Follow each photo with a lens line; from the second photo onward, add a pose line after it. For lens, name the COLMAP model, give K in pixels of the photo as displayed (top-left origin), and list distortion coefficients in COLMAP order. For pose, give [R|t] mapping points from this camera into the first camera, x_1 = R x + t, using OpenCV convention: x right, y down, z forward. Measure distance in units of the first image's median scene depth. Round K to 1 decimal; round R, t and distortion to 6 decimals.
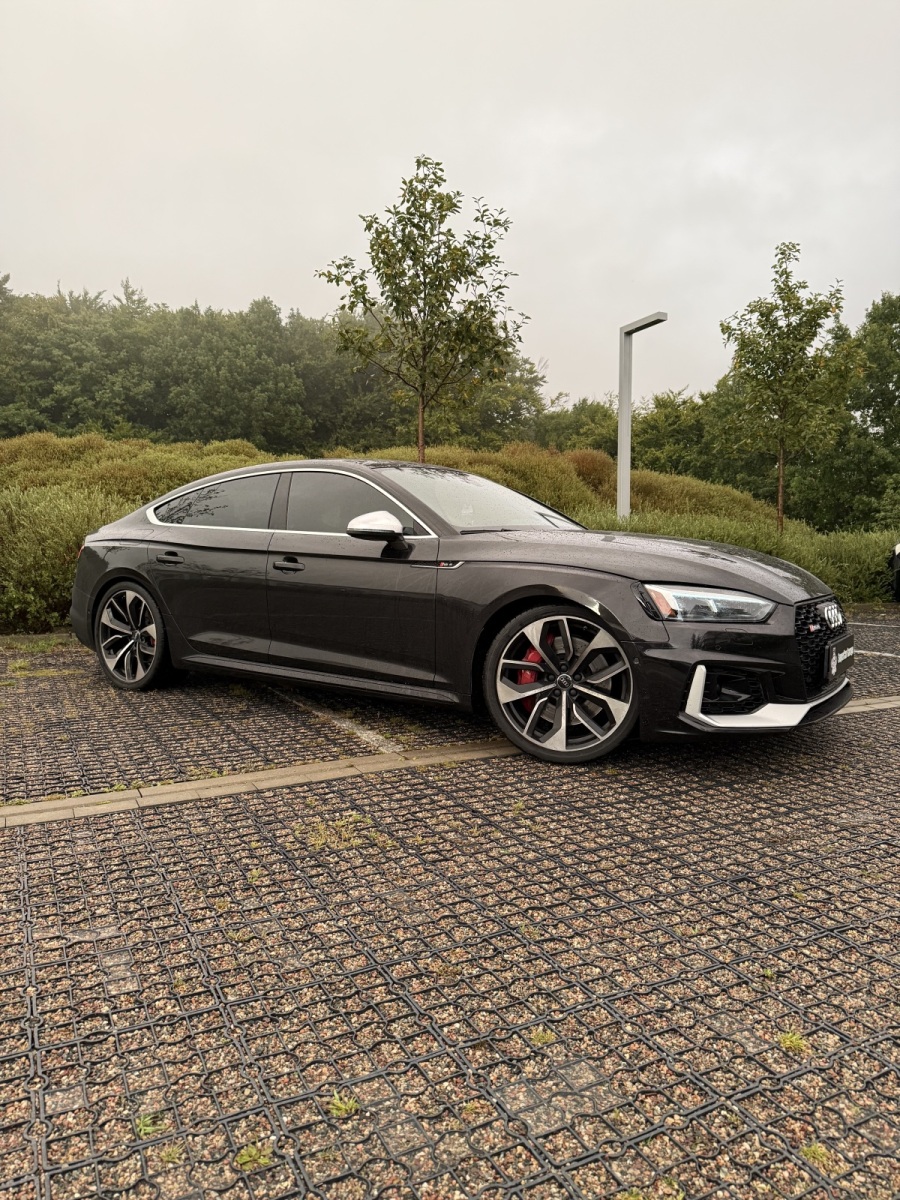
lens RADIAL K [[838.1, 0, 458.5], [0, 838.1, 604.4], [0, 0, 1]] dist [0.047271, -0.057889]
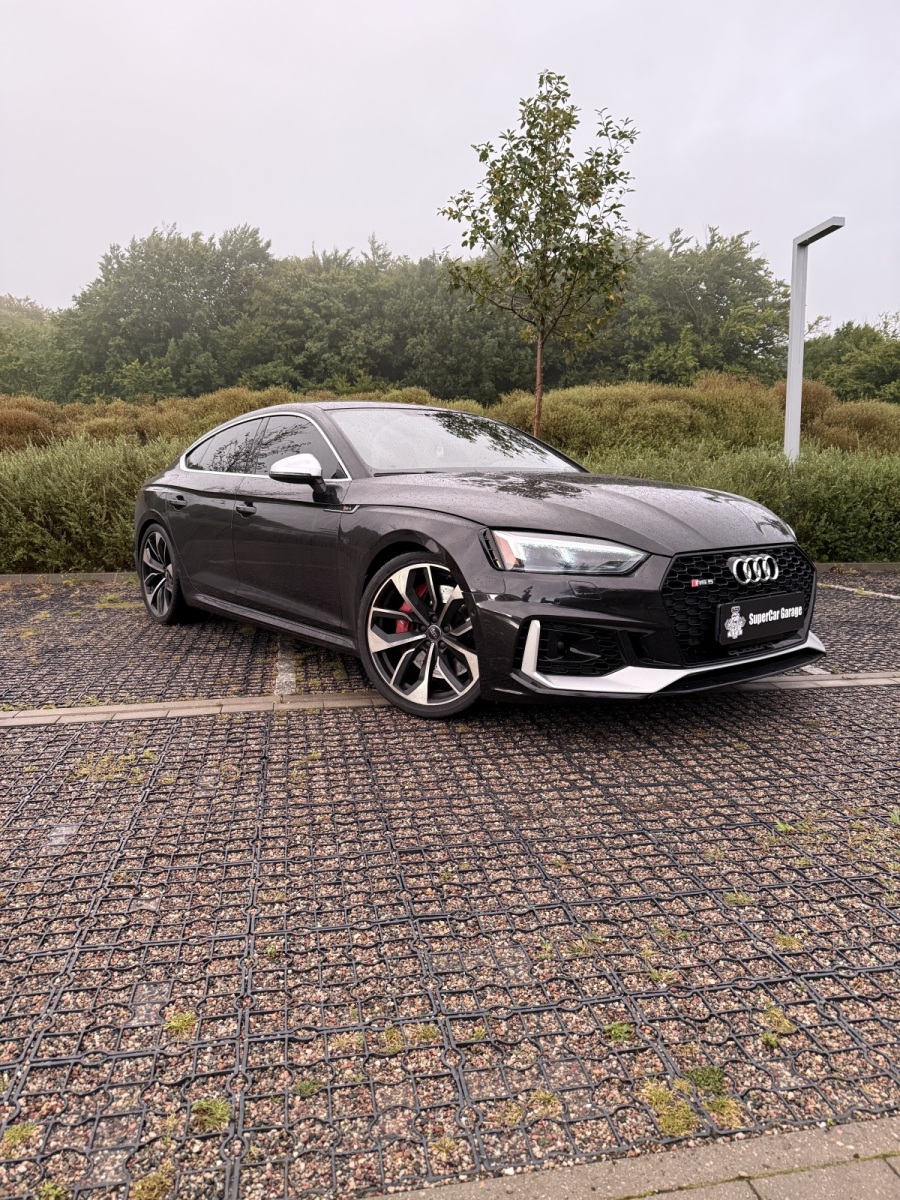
lens RADIAL K [[838.1, 0, 447.5], [0, 838.1, 605.1], [0, 0, 1]] dist [0.047271, -0.057889]
pose [[0.956189, 0.034707, -0.290684, 0.152817], [-0.015550, 0.997567, 0.067957, -0.001434], [0.292336, -0.060459, 0.954403, 0.036927]]
